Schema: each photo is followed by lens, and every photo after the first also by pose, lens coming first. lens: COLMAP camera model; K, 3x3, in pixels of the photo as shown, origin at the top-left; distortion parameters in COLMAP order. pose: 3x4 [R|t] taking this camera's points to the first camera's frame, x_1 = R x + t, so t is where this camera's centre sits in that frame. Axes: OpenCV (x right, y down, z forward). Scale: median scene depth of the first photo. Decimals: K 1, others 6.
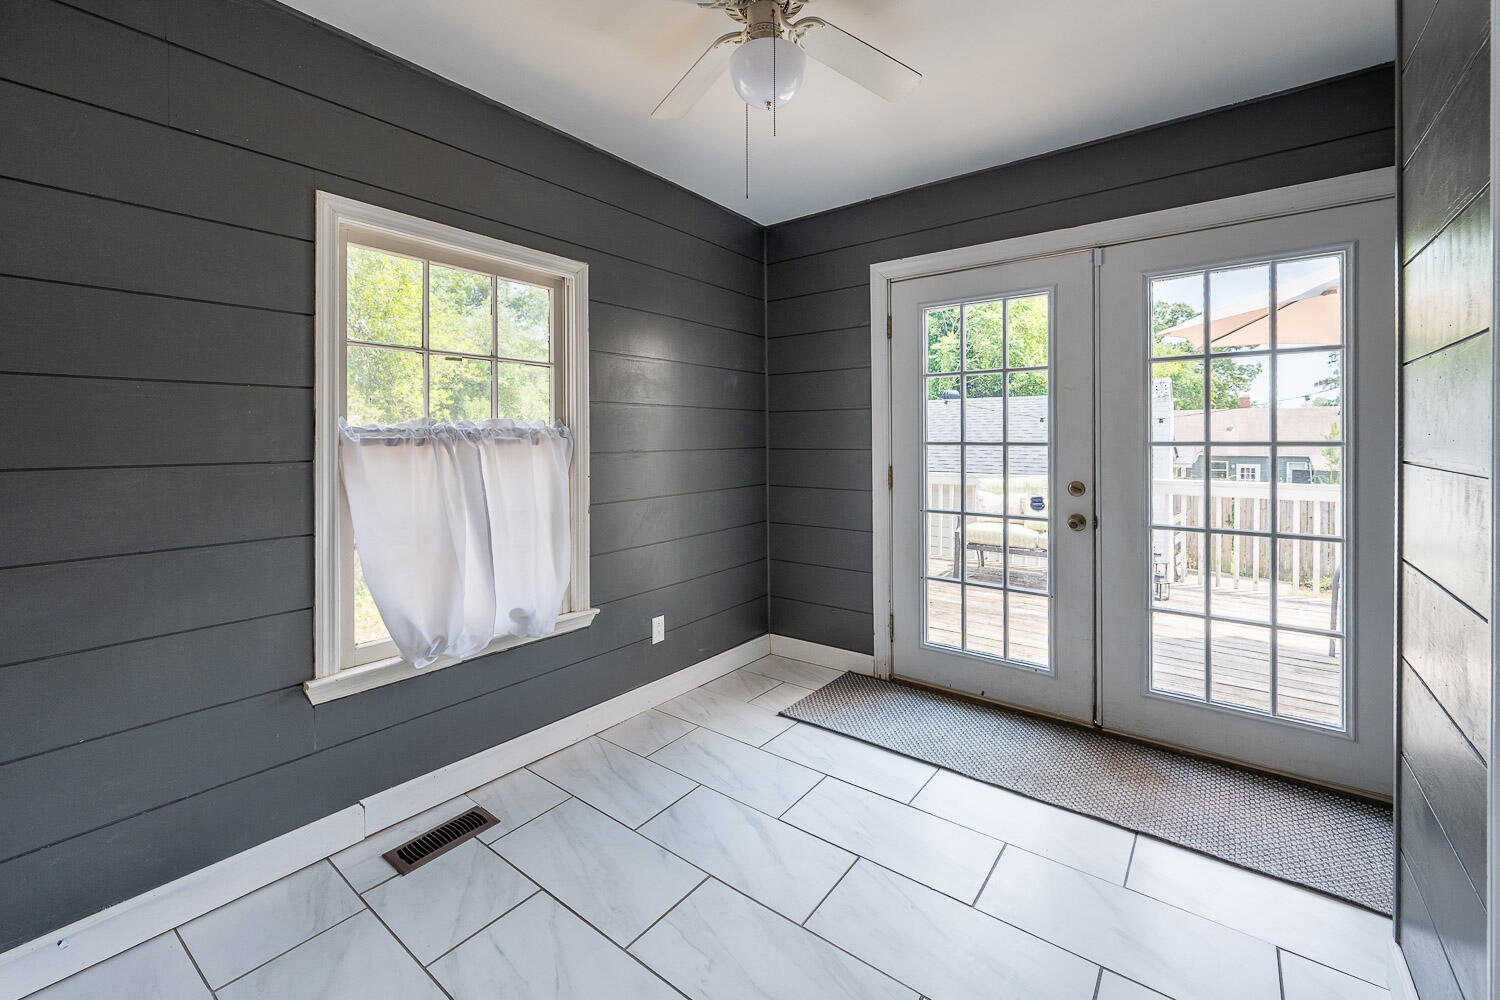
lens RADIAL K [[614.4, 0, 740.8], [0, 614.4, 440.8], [0, 0, 1]] dist [0.000072, -0.000047]
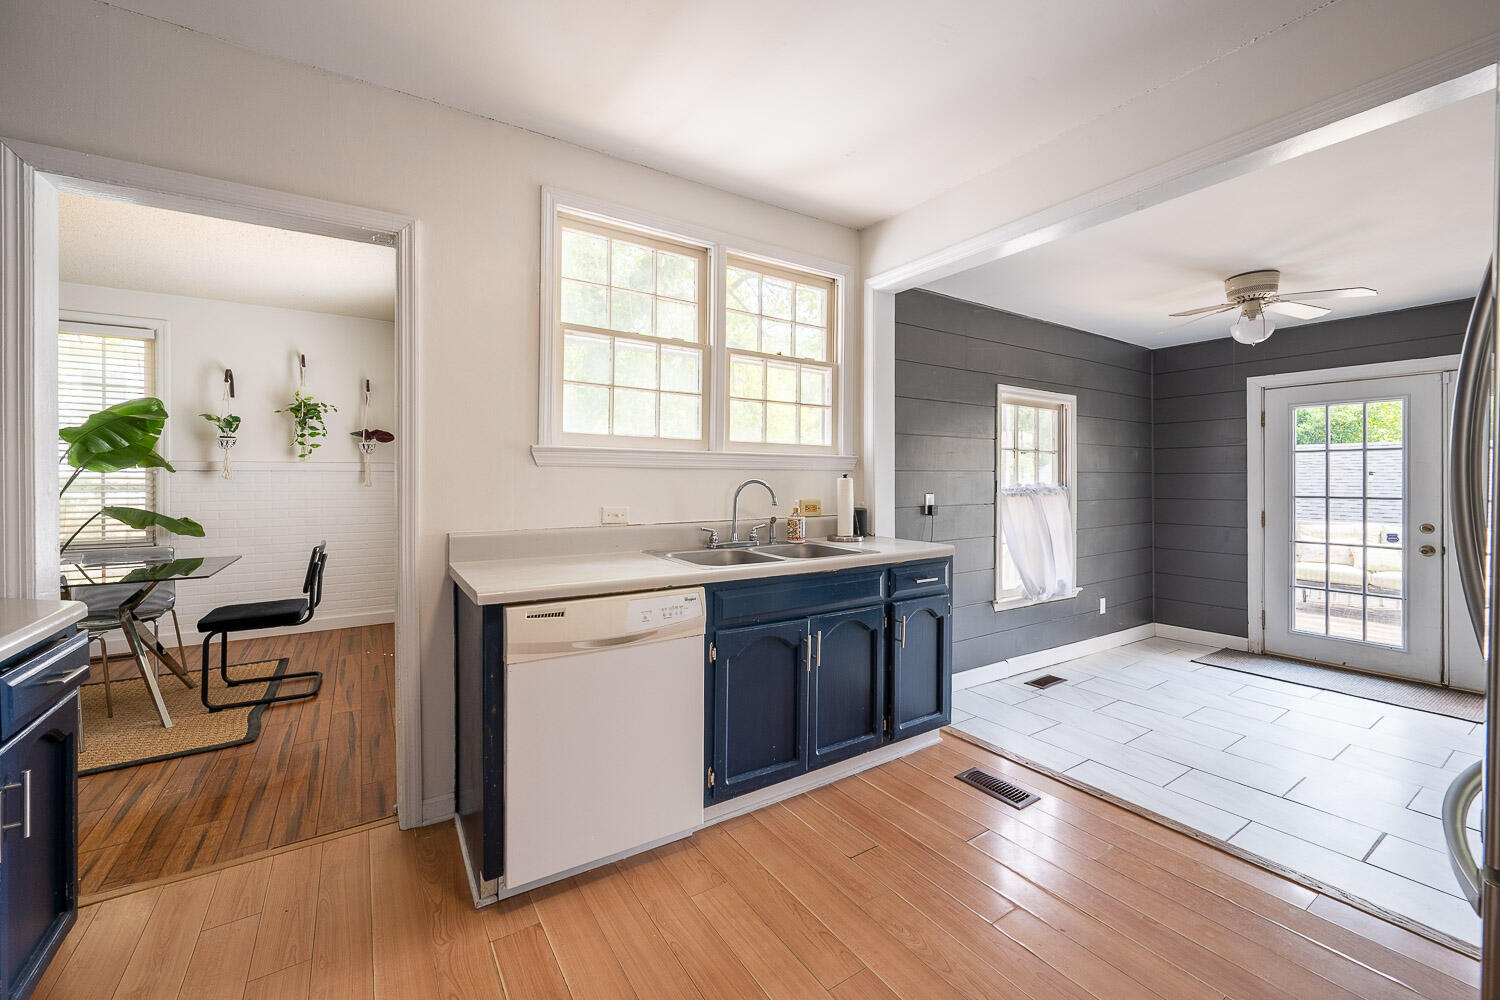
lens RADIAL K [[601.1, 0, 757.6], [0, 601.1, 480.5], [0, 0, 1]] dist [0.001144, 0.000065]
pose [[0.951597, 0.004318, -0.307319, -0.578084], [-0.005407, 0.999982, -0.002690, -0.028555], [0.307302, 0.004222, 0.951603, -0.935905]]
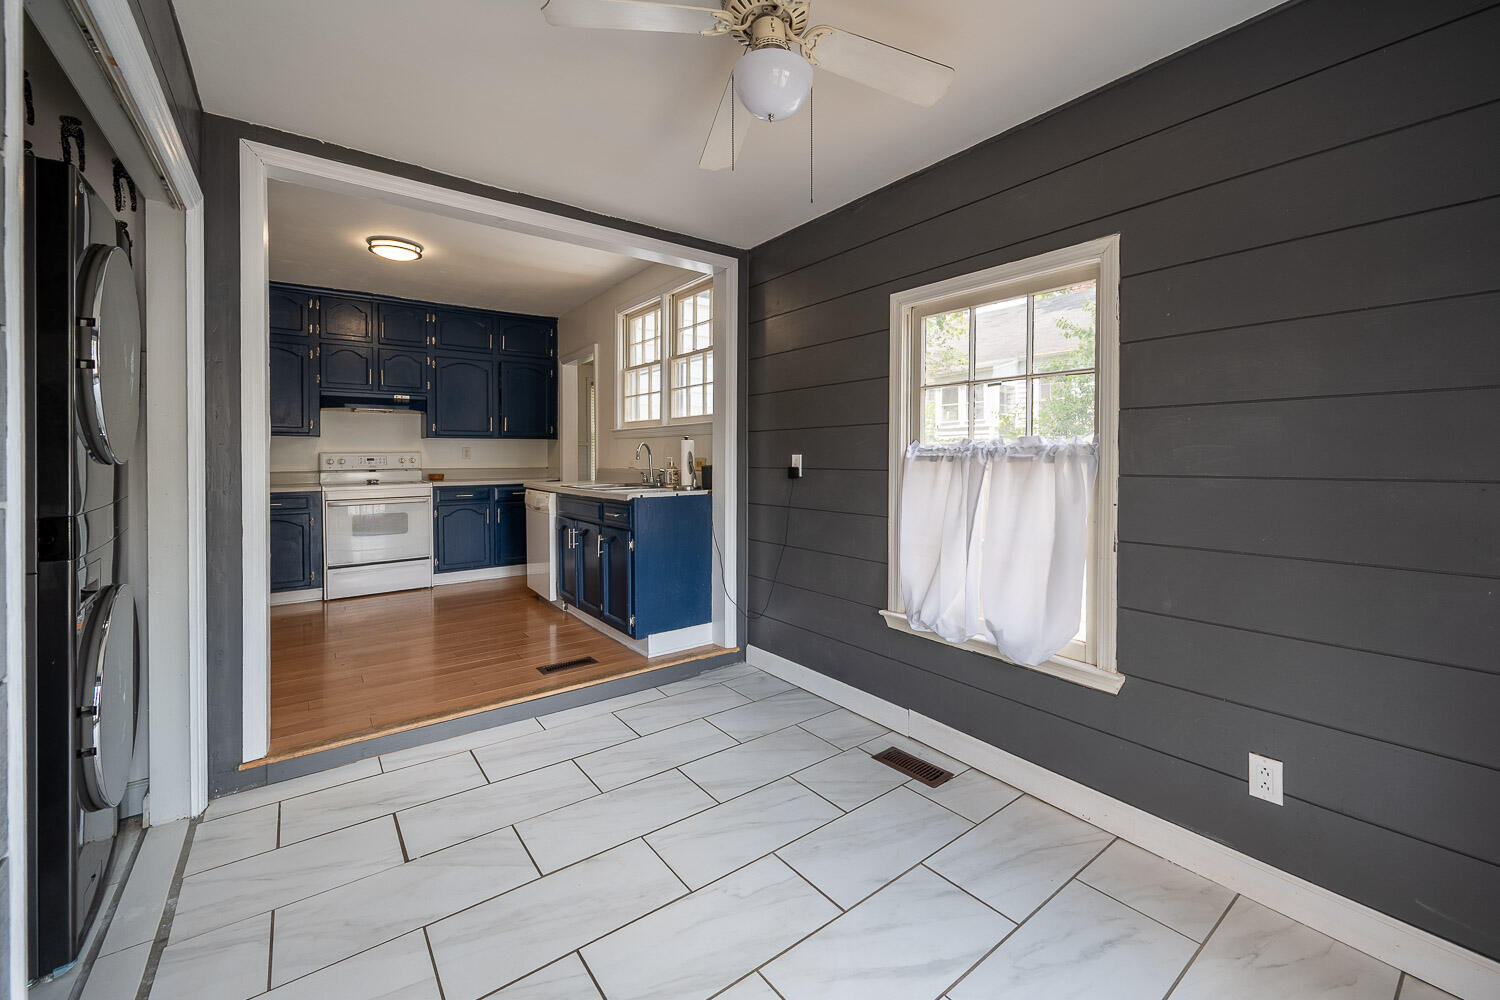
lens RADIAL K [[608.0, 0, 775.2], [0, 608.0, 460.2], [0, 0, 1]] dist [0.000137, -0.000006]
pose [[-0.234119, 0.008509, -0.972171, 0.591847], [-0.004272, 0.999943, 0.009781, -0.004631], [0.972198, 0.006443, -0.234070, 0.736121]]
